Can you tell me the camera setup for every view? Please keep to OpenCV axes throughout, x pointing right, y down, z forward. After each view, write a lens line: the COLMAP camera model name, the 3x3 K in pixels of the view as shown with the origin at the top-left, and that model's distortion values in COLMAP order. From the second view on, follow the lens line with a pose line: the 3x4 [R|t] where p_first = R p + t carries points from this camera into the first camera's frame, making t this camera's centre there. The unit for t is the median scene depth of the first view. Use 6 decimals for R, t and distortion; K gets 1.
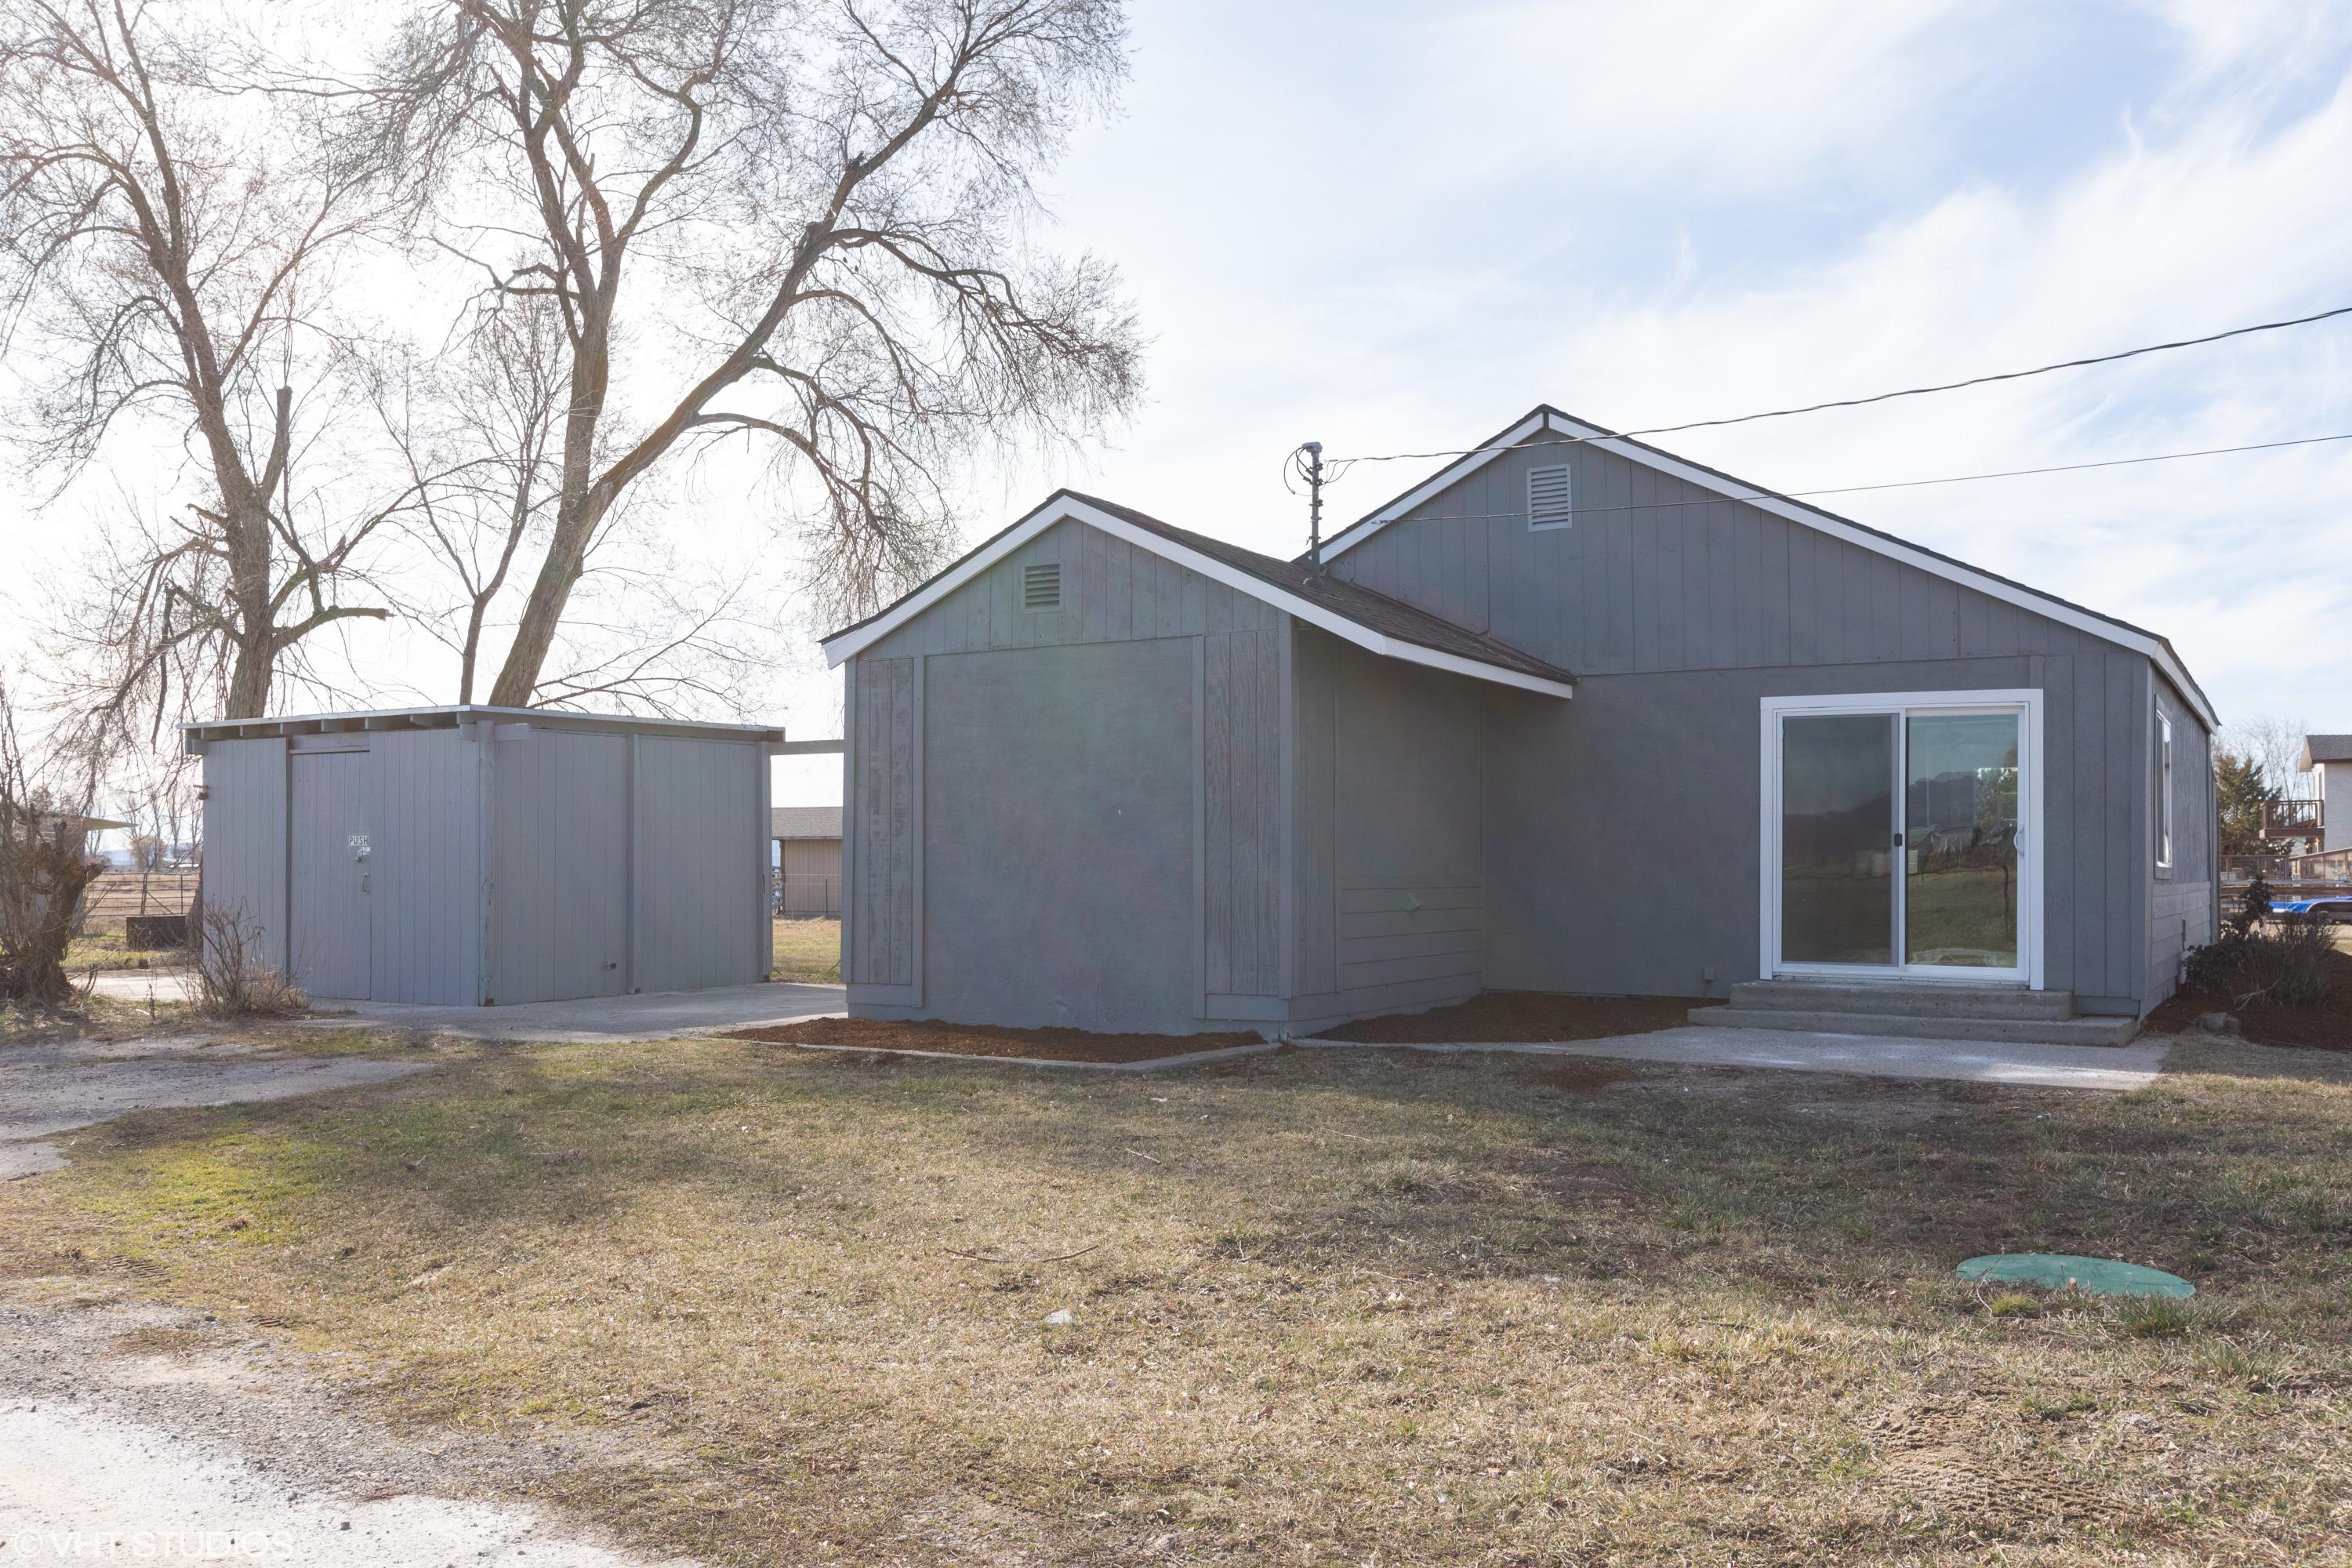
lens RADIAL K [[1912.3, 0, 1175.6], [0, 1912.3, 785.6], [0, 0, 1]] dist [-0.017519, 0.007101]
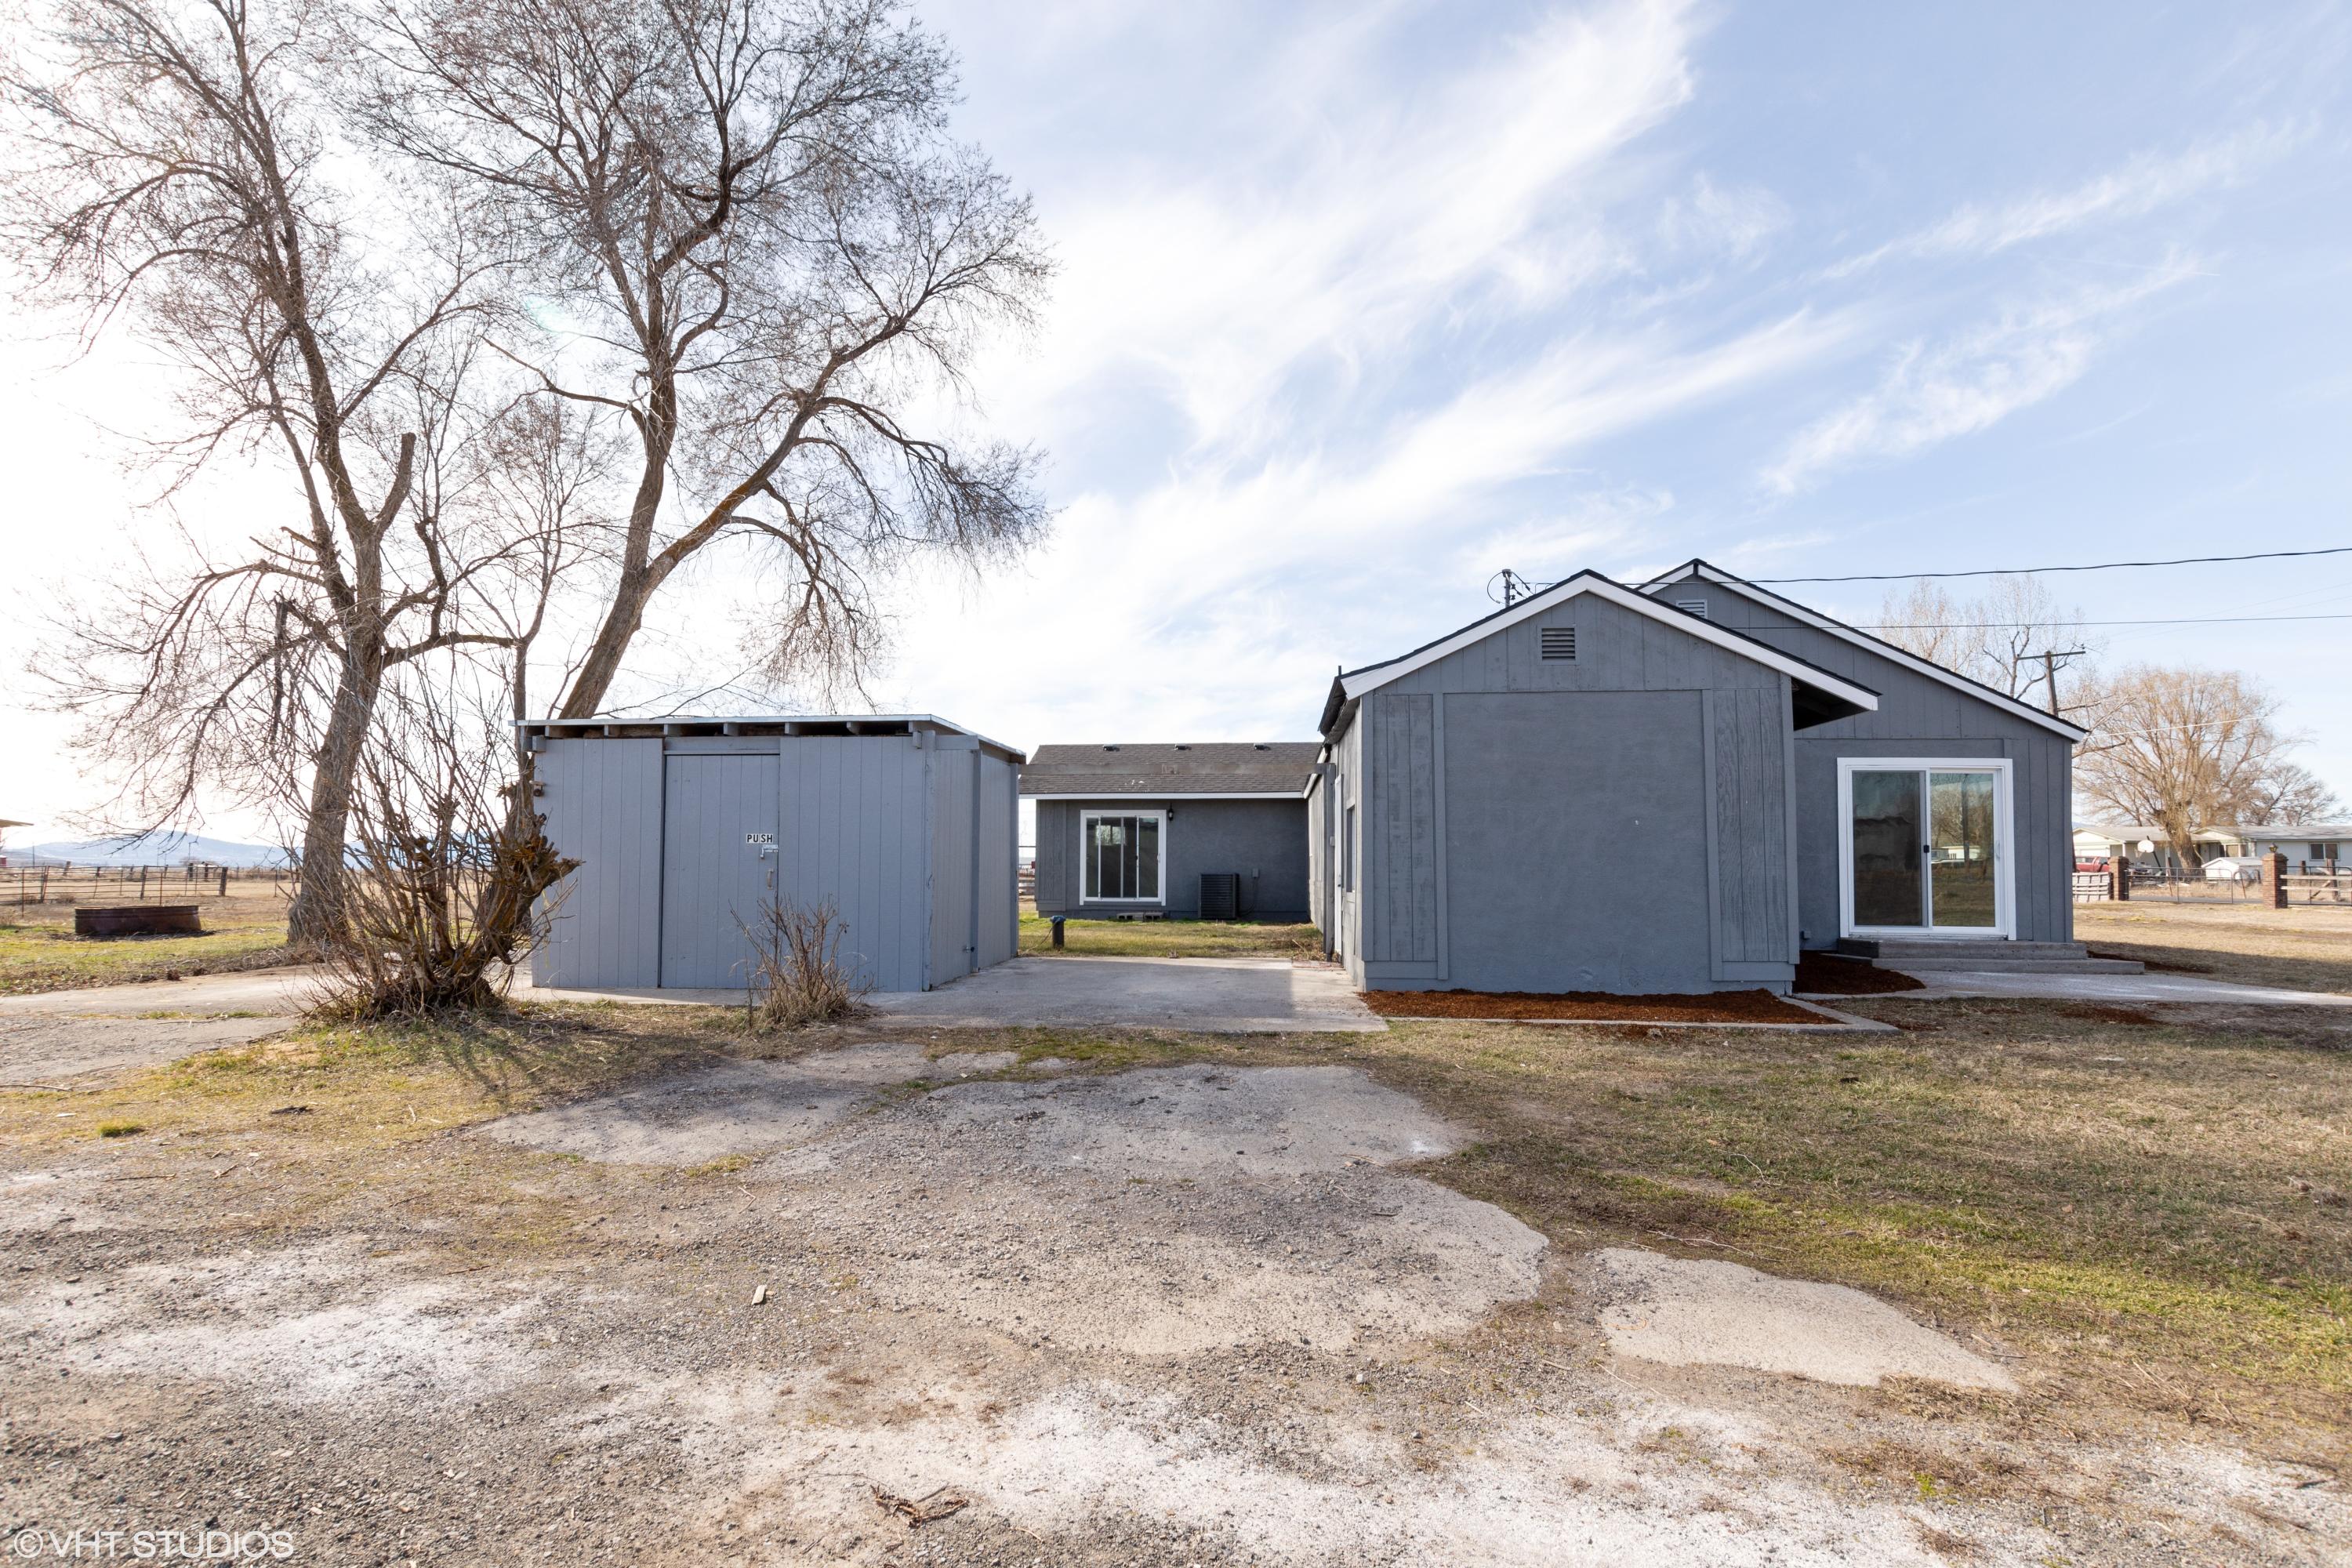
lens RADIAL K [[1070.6, 0, 1176.5], [0, 1070.6, 797.0], [0, 0, 1]] dist [-0.004237, -0.000596]
pose [[0.907258, 0.028382, 0.419617, -0.524849], [-0.019984, 0.999503, -0.024397, 0.017596], [-0.420100, 0.013749, 0.907373, 0.405263]]
